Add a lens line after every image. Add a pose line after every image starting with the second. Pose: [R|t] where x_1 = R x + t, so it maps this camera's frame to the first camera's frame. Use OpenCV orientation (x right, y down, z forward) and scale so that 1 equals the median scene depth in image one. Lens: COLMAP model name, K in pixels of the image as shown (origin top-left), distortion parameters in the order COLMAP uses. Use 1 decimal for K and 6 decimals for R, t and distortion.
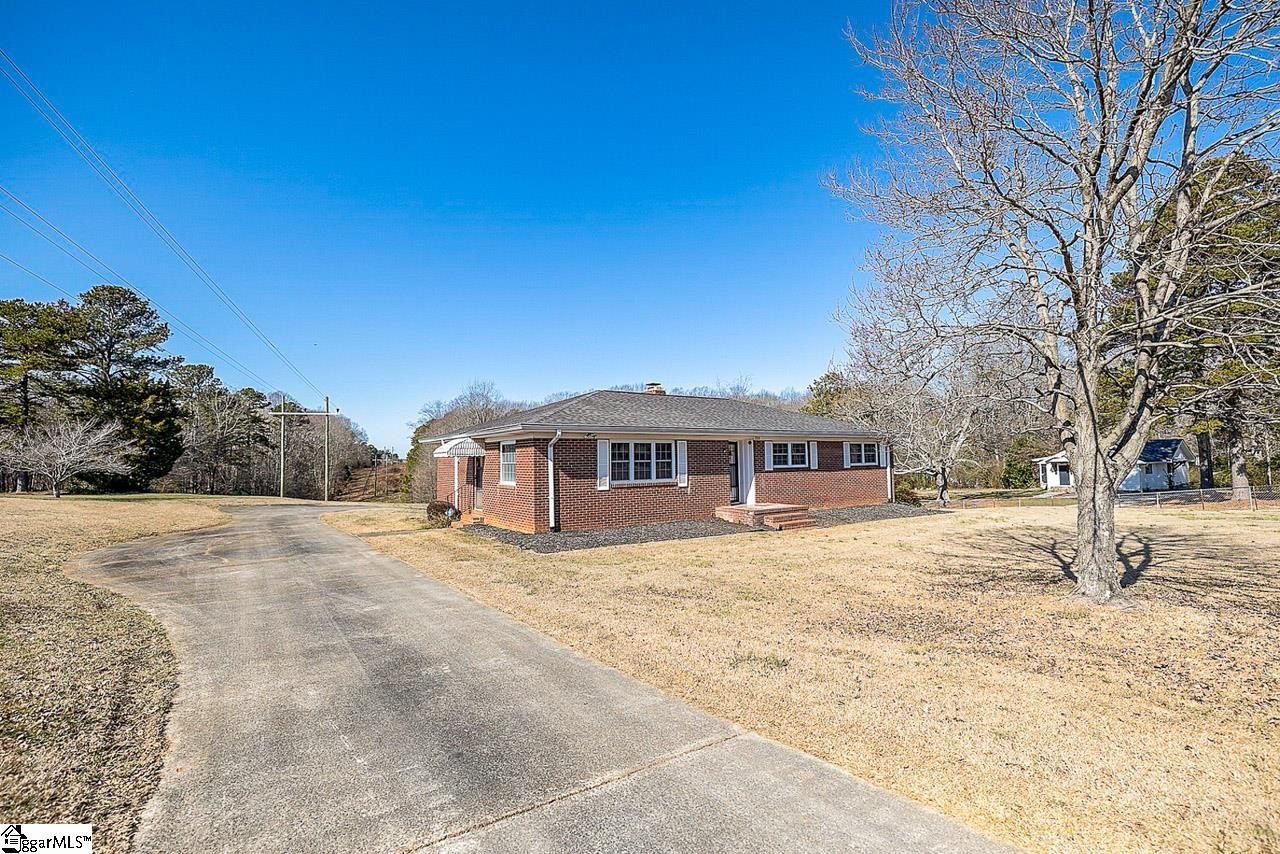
lens RADIAL K [[566.9, 0, 640.5], [0, 566.9, 453.2], [0, 0, 1]] dist [0.001891, -0.000088]
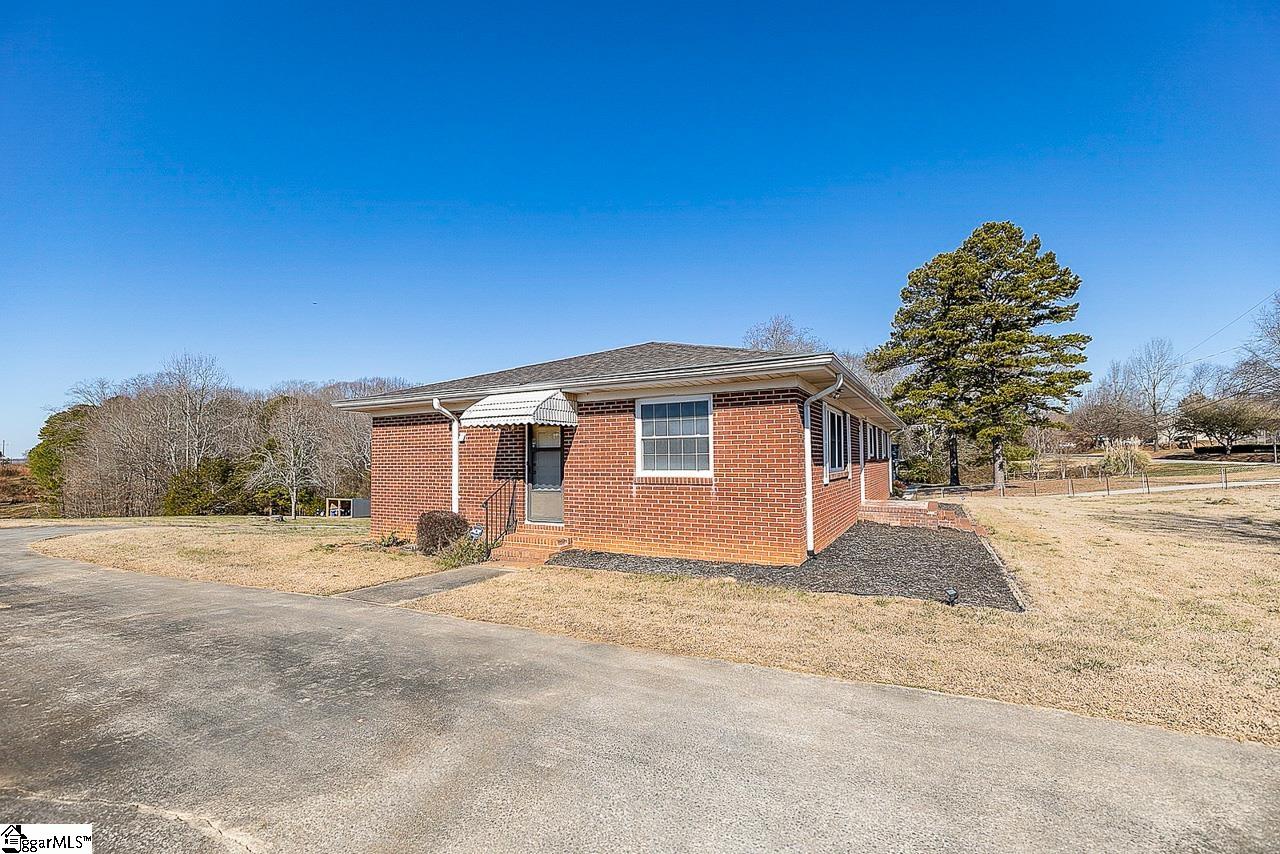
lens RADIAL K [[539.3, 0, 646.0], [0, 539.3, 441.8], [0, 0, 1]] dist [0.000003, -0.000428]
pose [[0.890087, 0.022865, 0.455216, -0.417525], [-0.010743, 0.999516, -0.029200, 0.032128], [-0.455664, 0.021100, 0.889902, 0.463470]]
